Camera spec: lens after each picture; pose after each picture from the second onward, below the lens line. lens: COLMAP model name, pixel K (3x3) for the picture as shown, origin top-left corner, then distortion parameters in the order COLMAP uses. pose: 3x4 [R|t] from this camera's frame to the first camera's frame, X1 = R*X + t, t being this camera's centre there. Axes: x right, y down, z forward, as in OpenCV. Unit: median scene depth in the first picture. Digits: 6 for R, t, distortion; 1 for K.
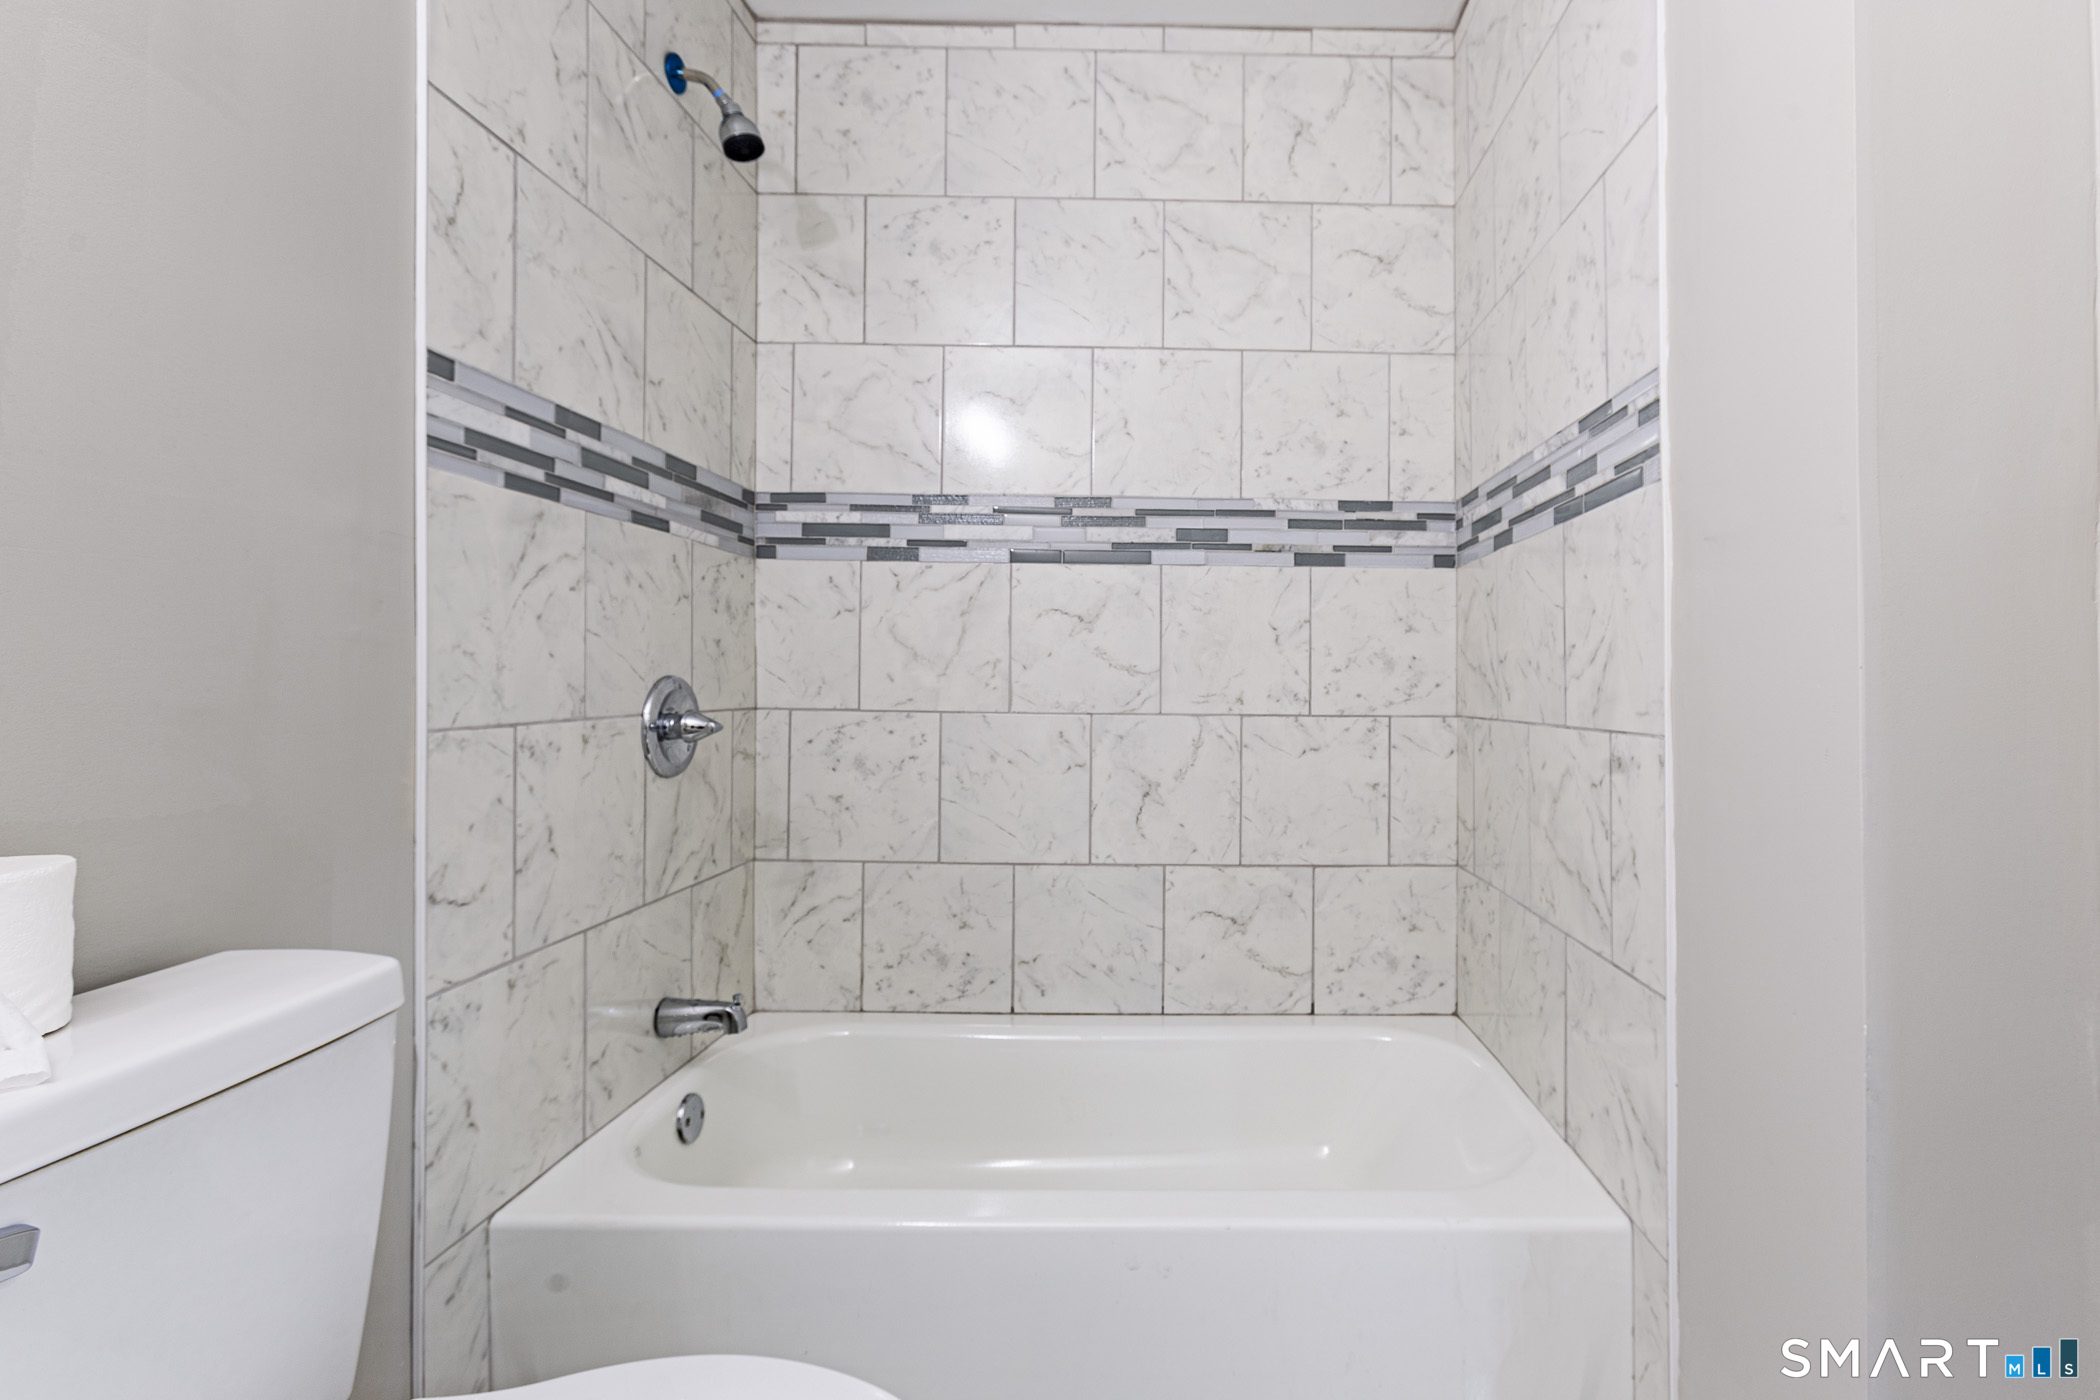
lens RADIAL K [[1000.2, 0, 1081.9], [0, 1000.2, 668.2], [0, 0, 1]] dist [-0.008643, 0.003921]
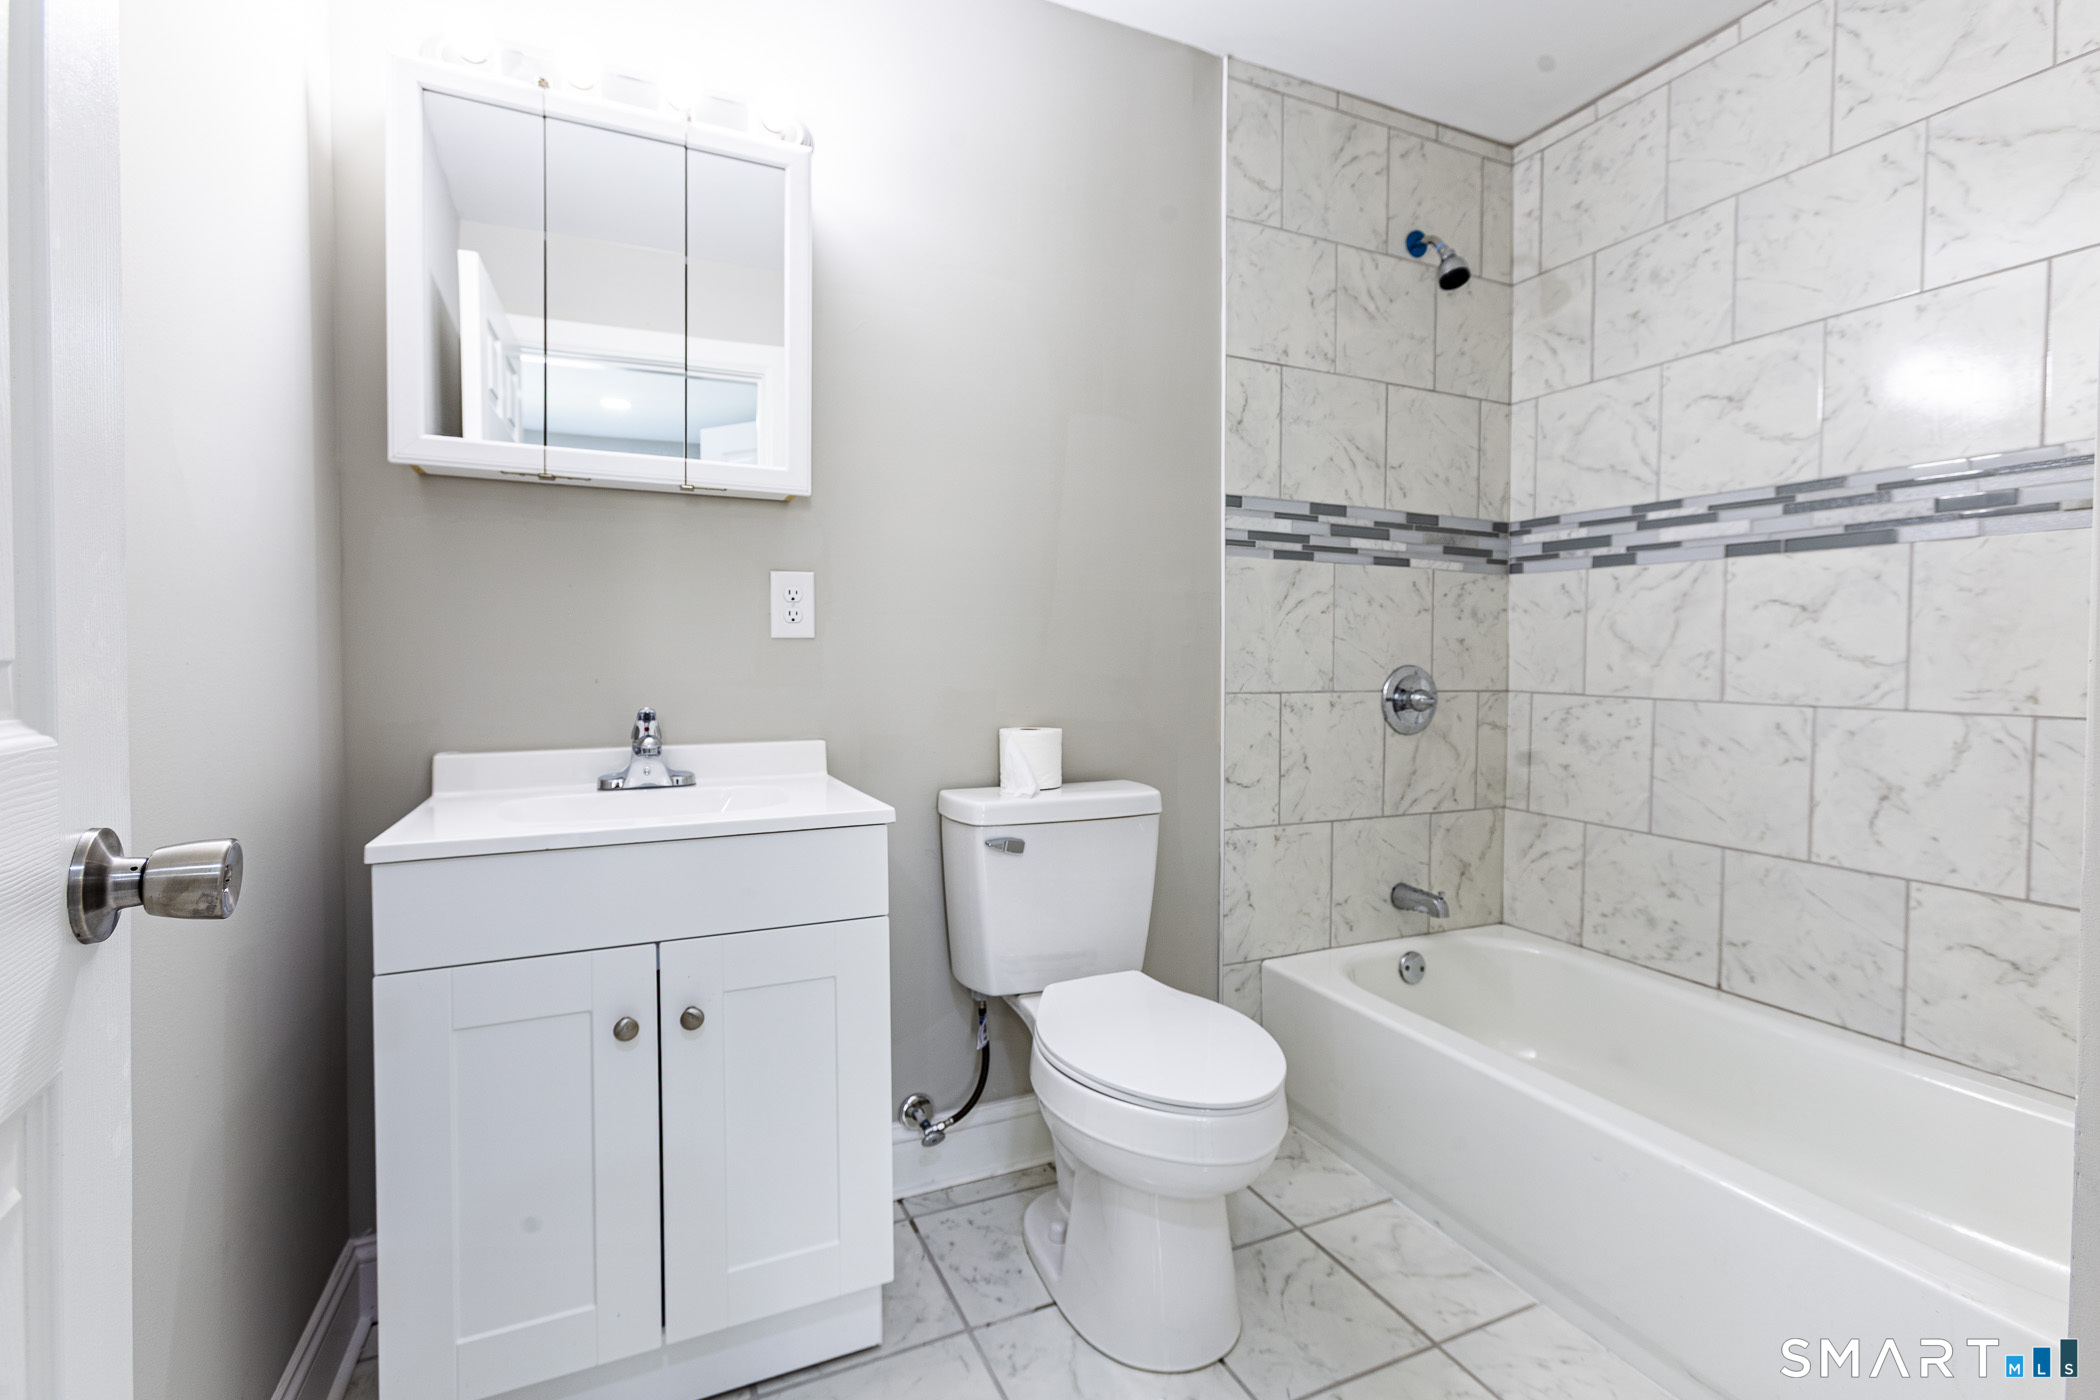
lens RADIAL K [[965.6, 0, 1050.6], [0, 965.6, 697.6], [0, 0, 1]] dist [-0.008803, 0.005327]
pose [[0.406022, 0.034323, -0.913219, 0.571448], [0.003633, 0.999226, 0.039171, -0.002073], [0.913856, -0.019222, 0.405583, -0.044680]]
